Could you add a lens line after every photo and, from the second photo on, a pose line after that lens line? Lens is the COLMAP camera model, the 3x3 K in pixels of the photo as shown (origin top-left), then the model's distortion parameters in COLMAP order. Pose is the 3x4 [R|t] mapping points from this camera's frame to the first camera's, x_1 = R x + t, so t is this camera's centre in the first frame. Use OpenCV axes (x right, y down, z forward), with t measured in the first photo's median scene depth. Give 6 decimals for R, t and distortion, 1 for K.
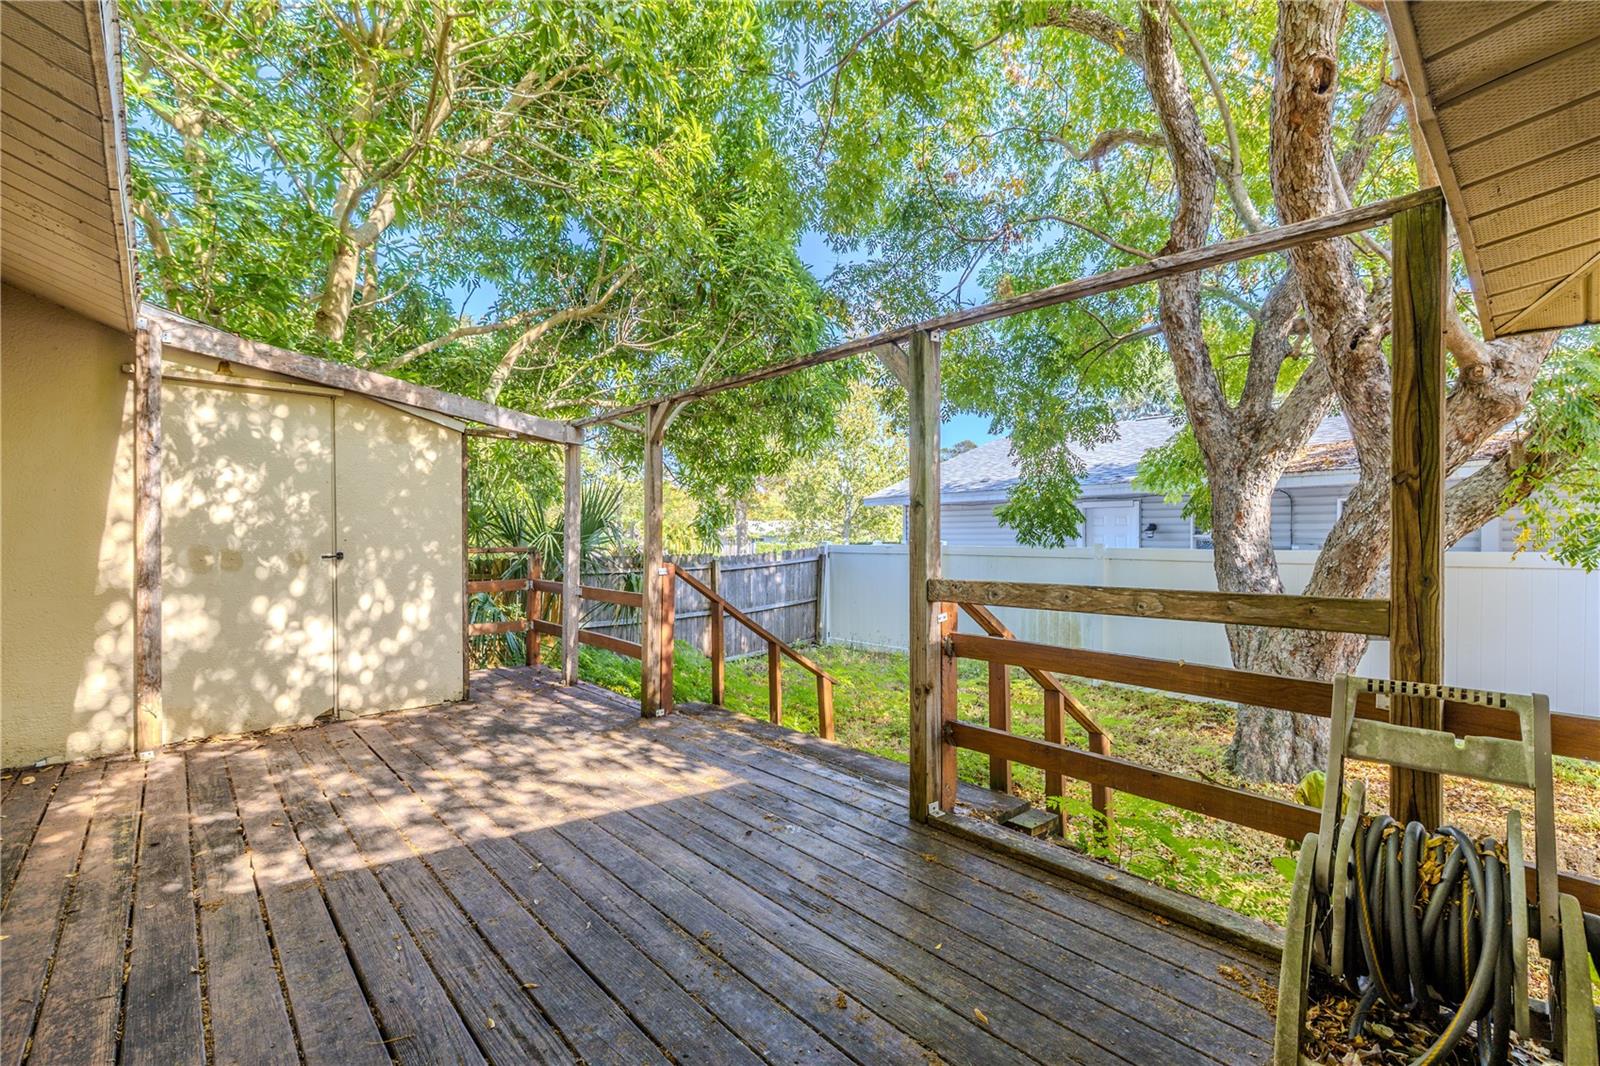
lens RADIAL K [[697.0, 0, 795.8], [0, 697.0, 534.9], [0, 0, 1]] dist [0.003526, 0.000534]
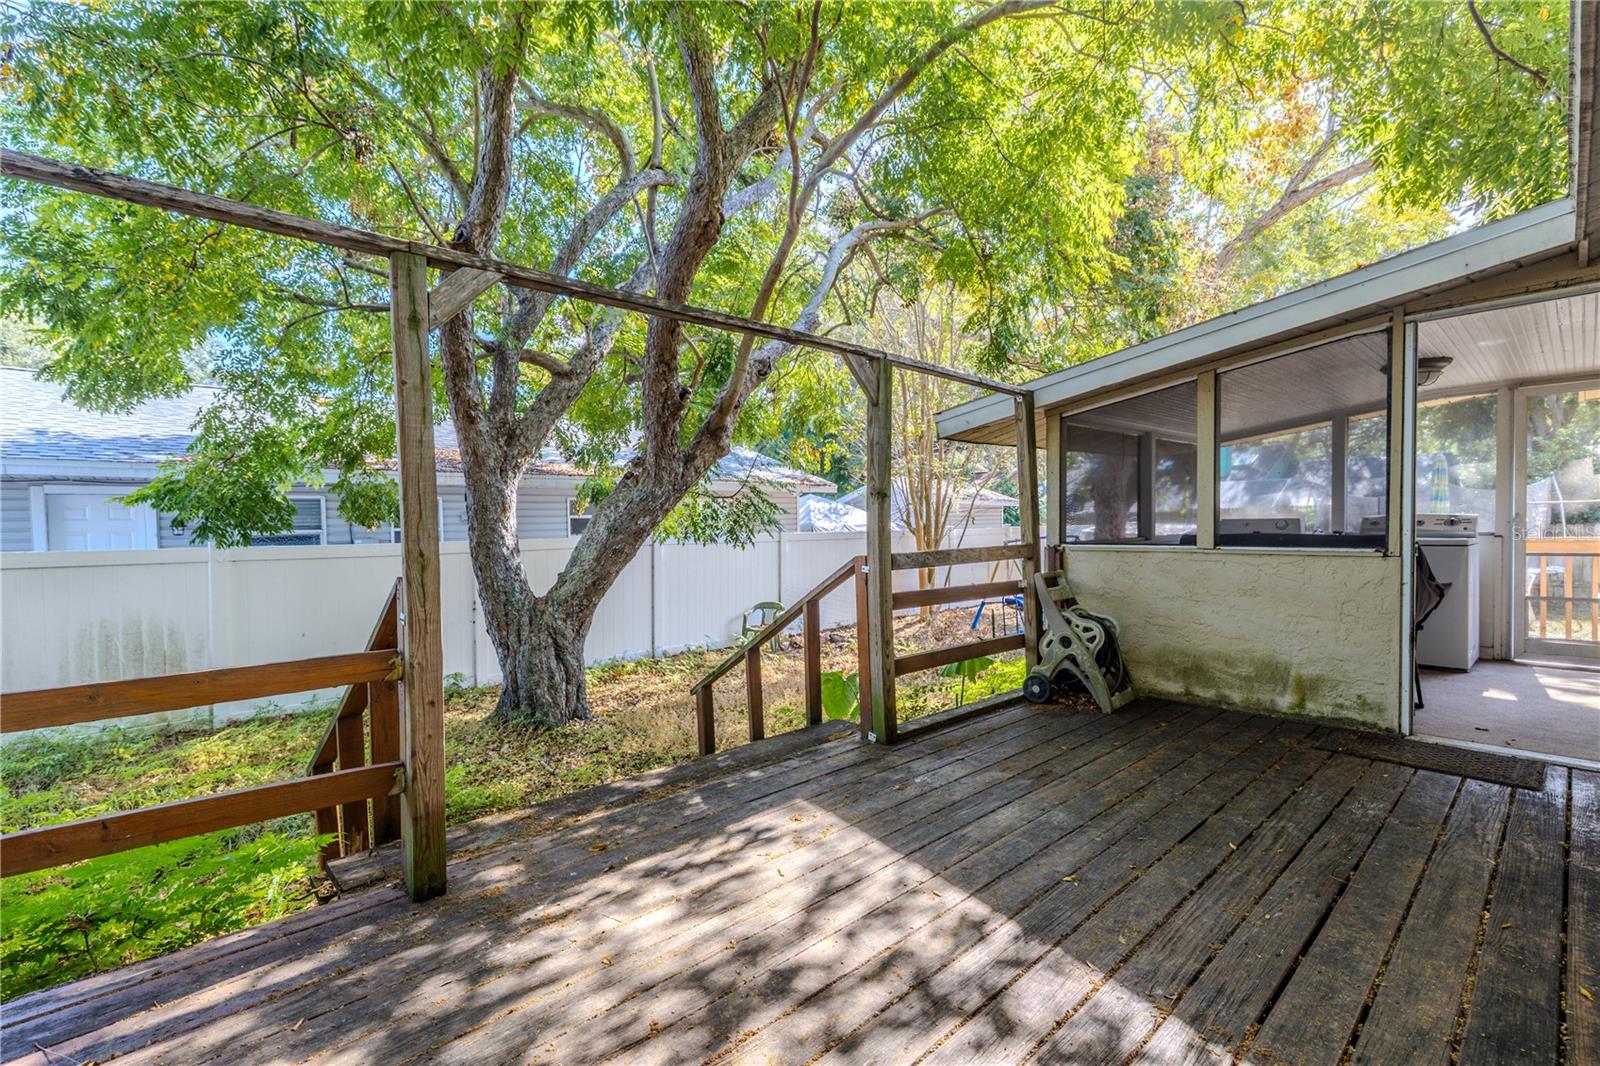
lens RADIAL K [[697.0, 0, 795.8], [0, 697.0, 534.9], [0, 0, 1]] dist [0.003526, 0.000534]
pose [[0.010663, -0.013741, 0.999849, -0.870769], [0.013639, 0.999815, 0.013595, 0.007135], [-0.999850, 0.013492, 0.010849, 0.916724]]
